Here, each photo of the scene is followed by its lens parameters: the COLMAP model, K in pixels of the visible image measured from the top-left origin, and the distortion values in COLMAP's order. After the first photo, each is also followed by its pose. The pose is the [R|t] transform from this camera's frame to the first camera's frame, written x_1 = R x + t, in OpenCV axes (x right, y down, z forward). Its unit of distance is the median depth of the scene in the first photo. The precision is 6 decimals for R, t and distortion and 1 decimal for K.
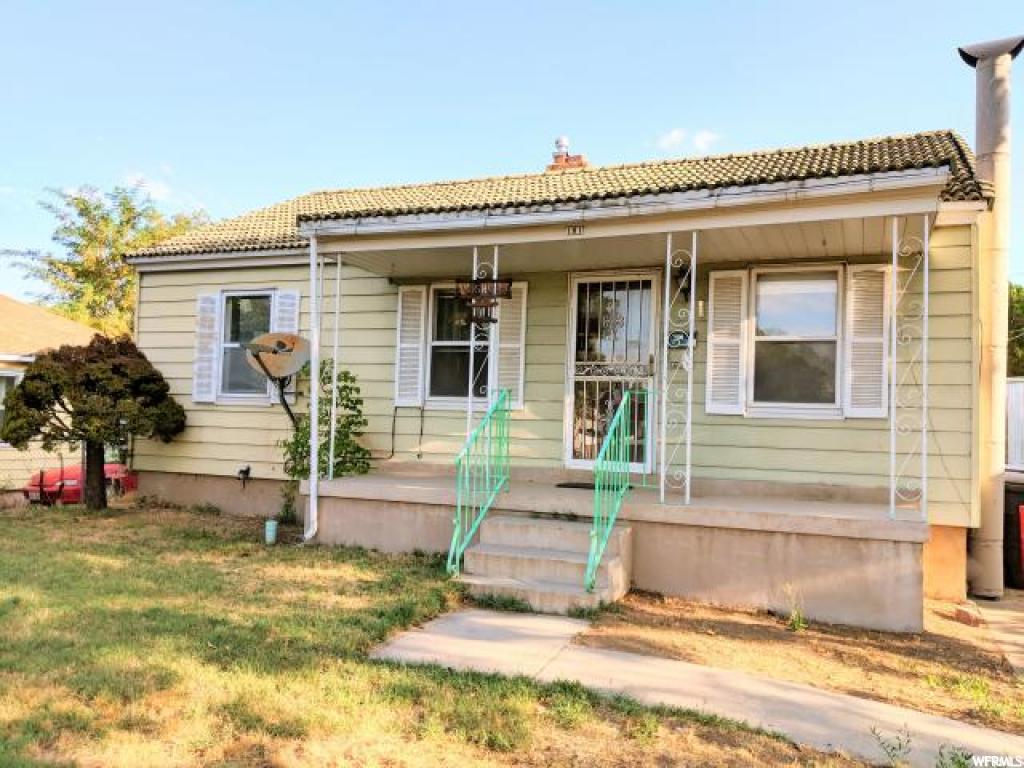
lens RADIAL K [[820.7, 0, 512.0], [0, 820.7, 384.0], [0, 0, 1]] dist [0.040725, -0.071931]
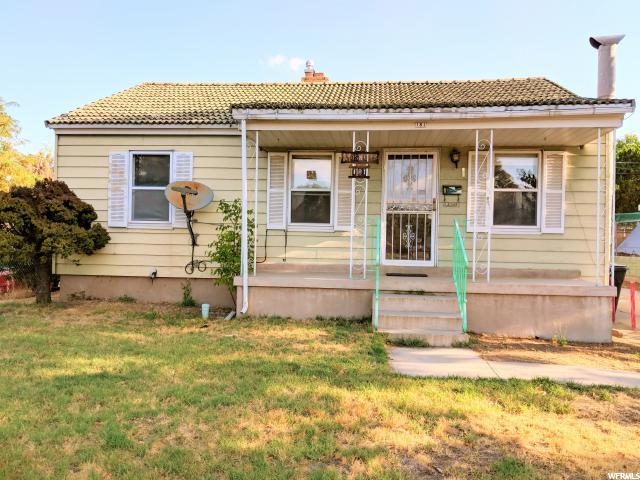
lens RADIAL K [[512.9, 0, 320.0], [0, 512.9, 240.0], [0, 0, 1]] dist [0.040725, -0.071931]
pose [[0.956499, -0.013048, 0.291442, -0.387138], [-0.002154, 0.998656, 0.051782, -0.003353], [-0.291726, -0.050157, 0.955186, 0.029391]]
